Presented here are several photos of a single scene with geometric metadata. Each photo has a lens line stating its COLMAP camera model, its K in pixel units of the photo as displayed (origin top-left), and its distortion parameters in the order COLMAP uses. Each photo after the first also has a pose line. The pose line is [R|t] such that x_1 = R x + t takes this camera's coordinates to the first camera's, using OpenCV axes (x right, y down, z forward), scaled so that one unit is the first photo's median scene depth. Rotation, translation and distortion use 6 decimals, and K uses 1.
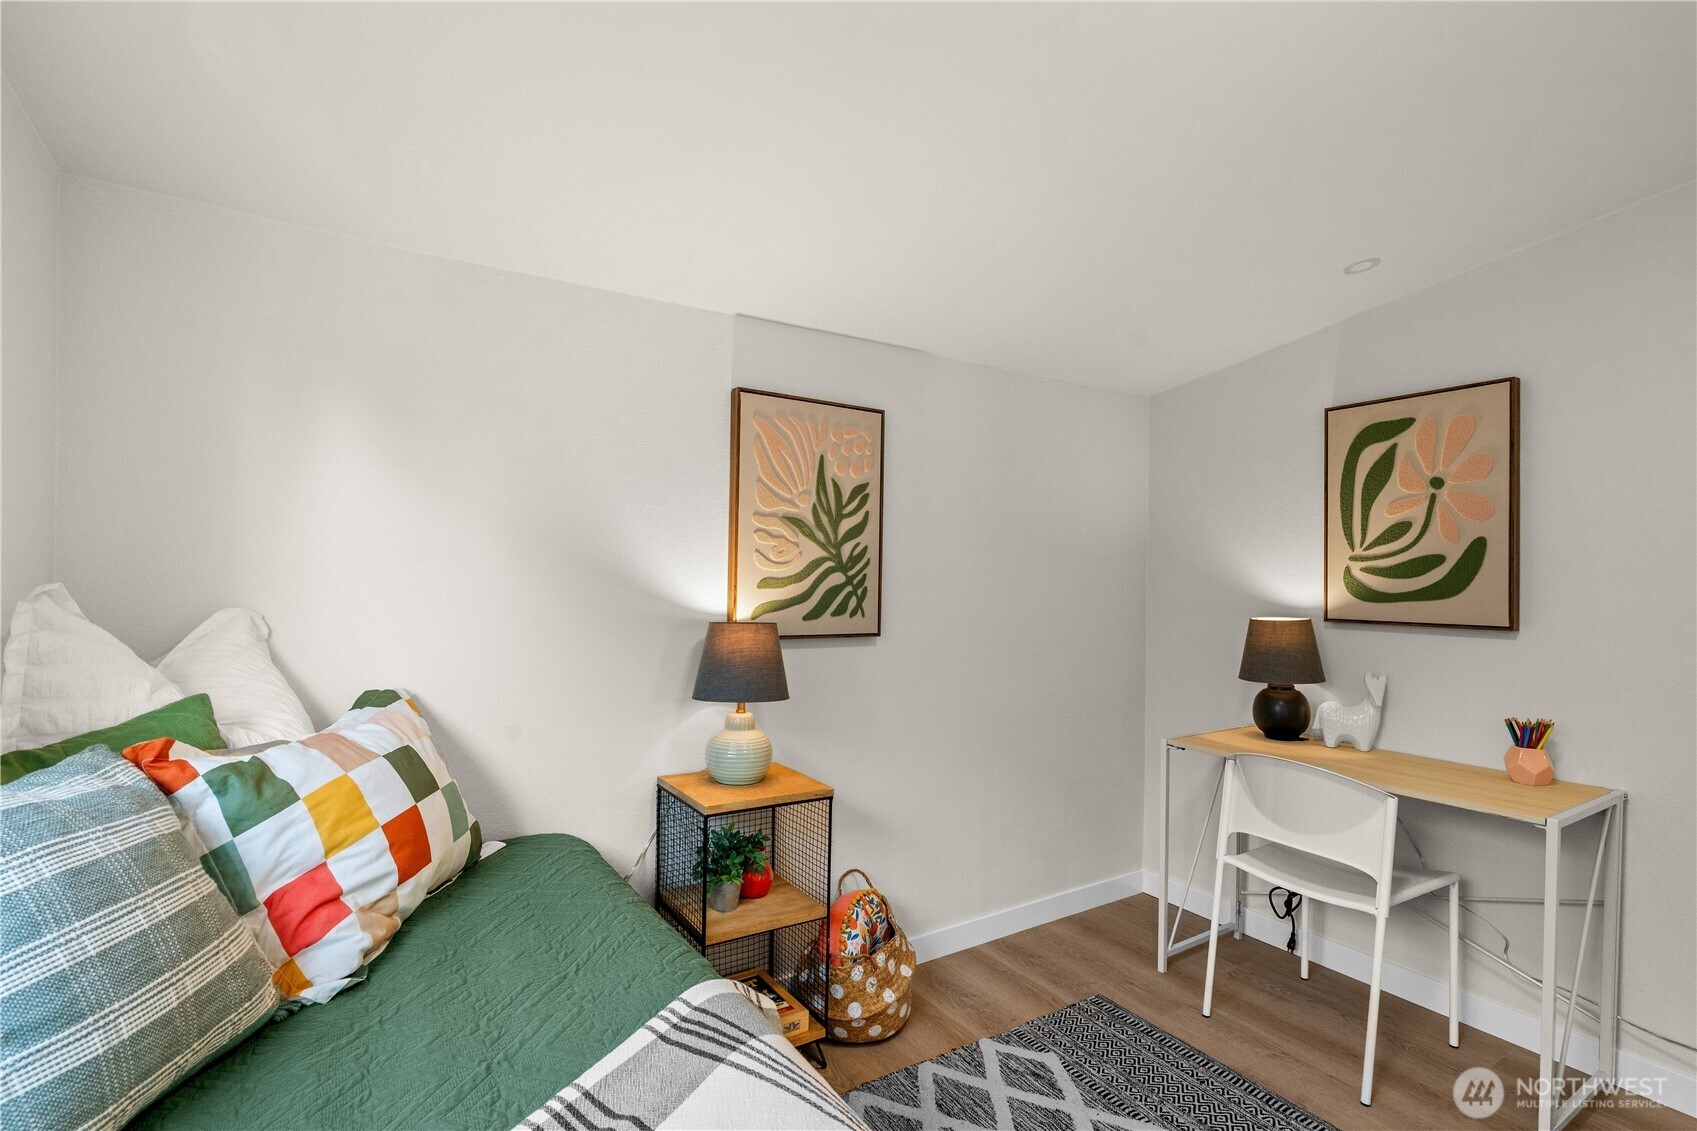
lens RADIAL K [[783.2, 0, 843.3], [0, 783.2, 572.5], [0, 0, 1]] dist [-0.009660, 0.000242]
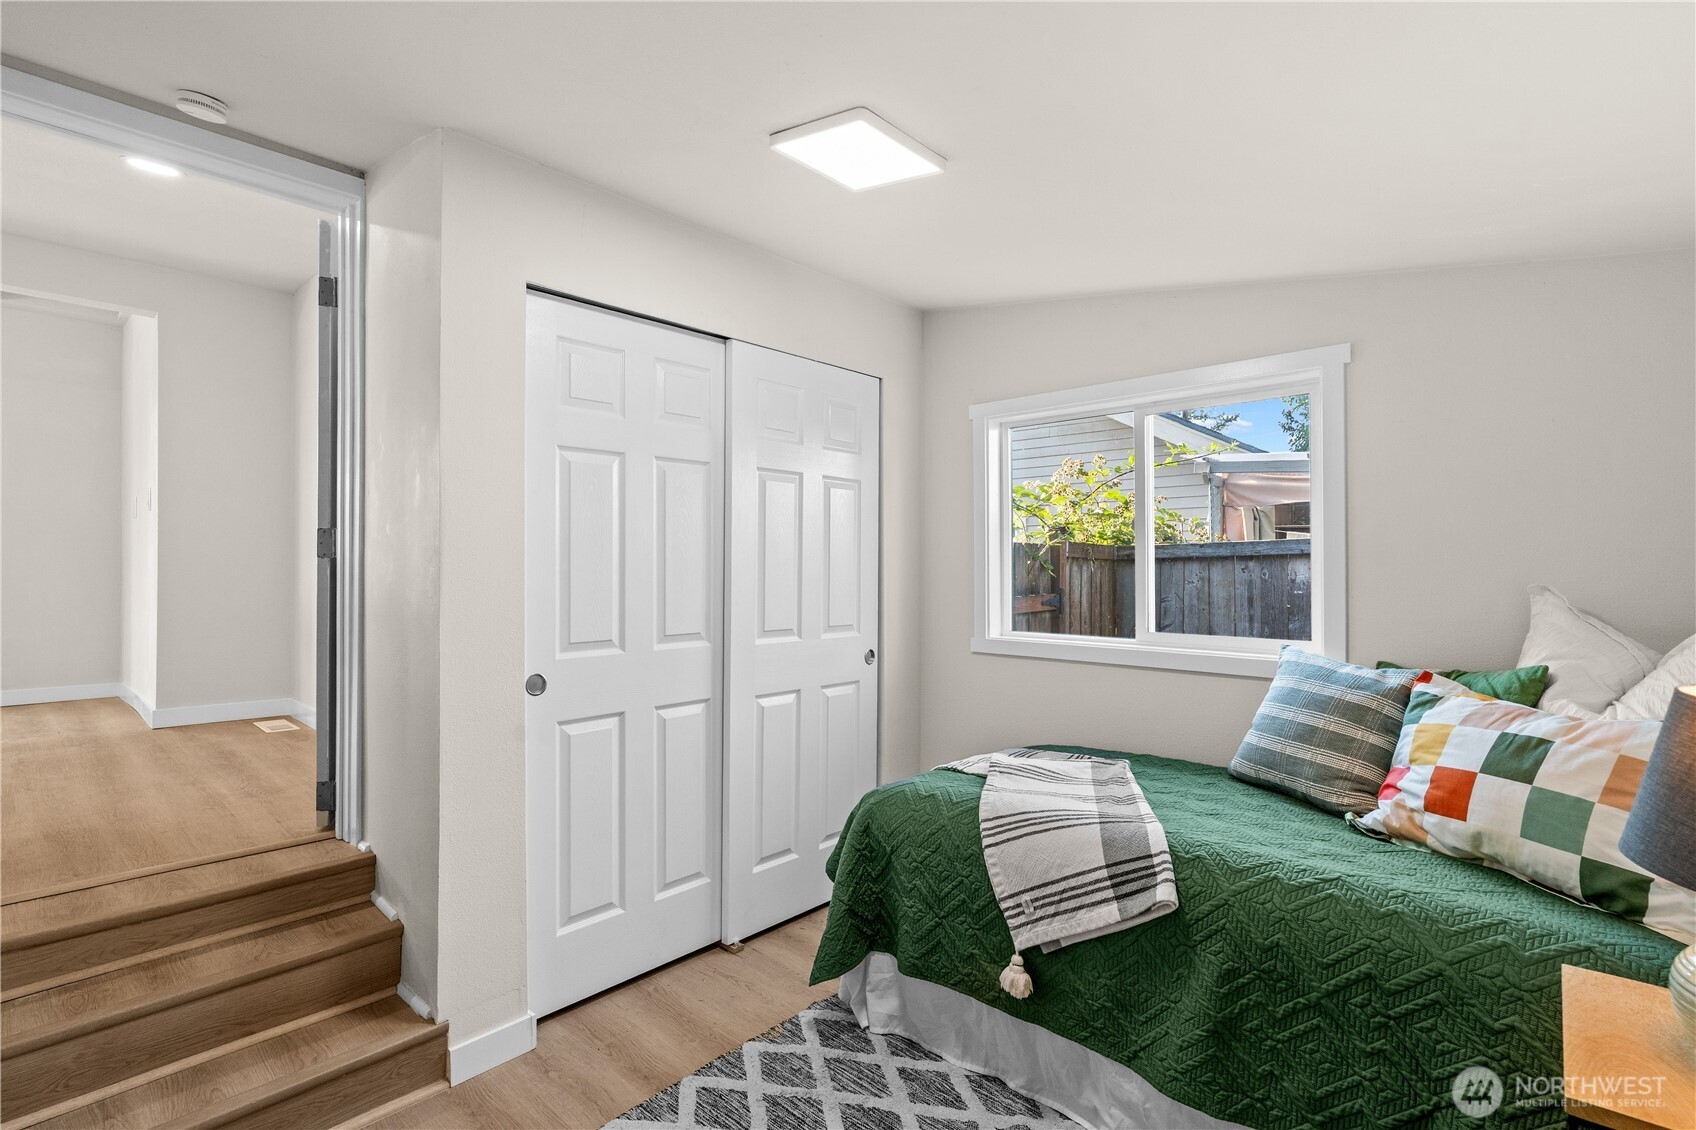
lens RADIAL K [[819.8, 0, 816.8], [0, 819.8, 553.0], [0, 0, 1]] dist [-0.000312, -0.000092]
pose [[-0.974653, -0.017754, -0.223016, 0.417758], [-0.013724, 0.999714, -0.019608, 0.001032], [0.223301, -0.016050, -0.974617, 1.167215]]
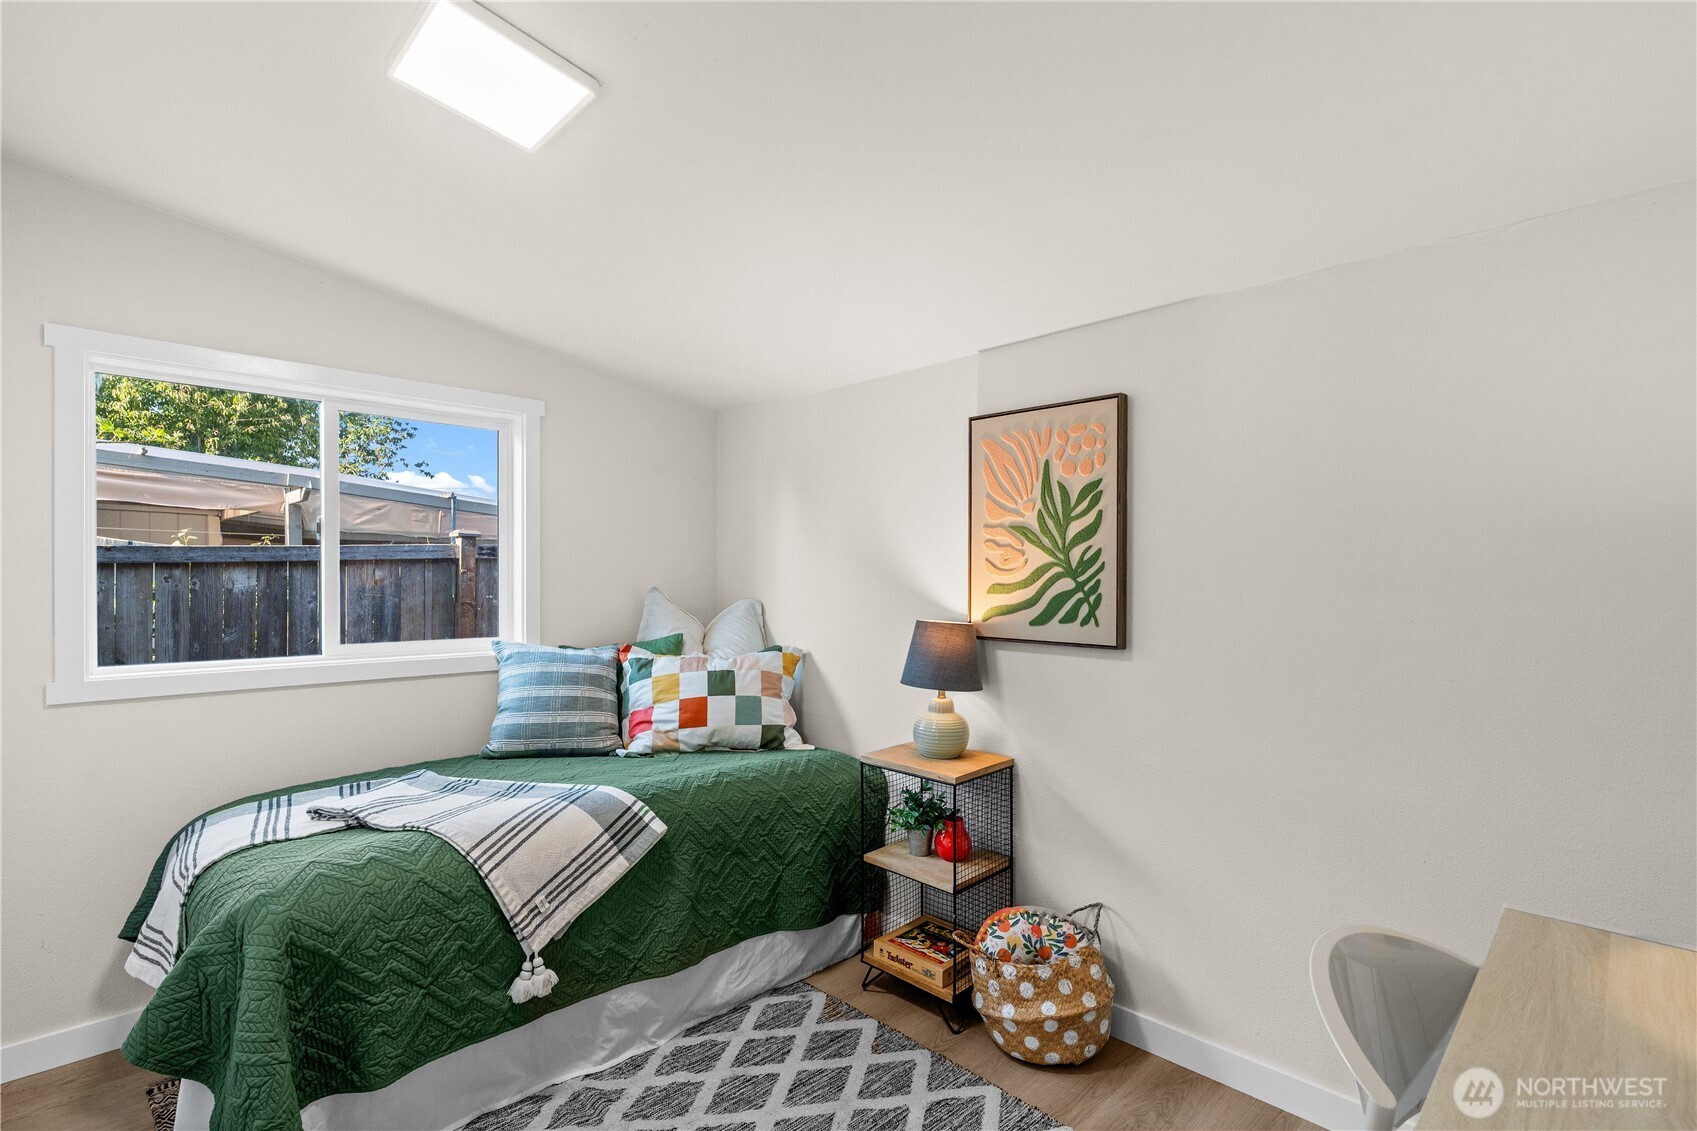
lens RADIAL K [[780.3, 0, 849.6], [0, 780.3, 588.6], [0, 0, 1]] dist [-0.002693, 0.000021]
pose [[0.223023, -0.003482, -0.974807, 0.872106], [0.001394, 0.999994, -0.003253, 0.015487], [0.974812, -0.000634, 0.223027, 0.533068]]
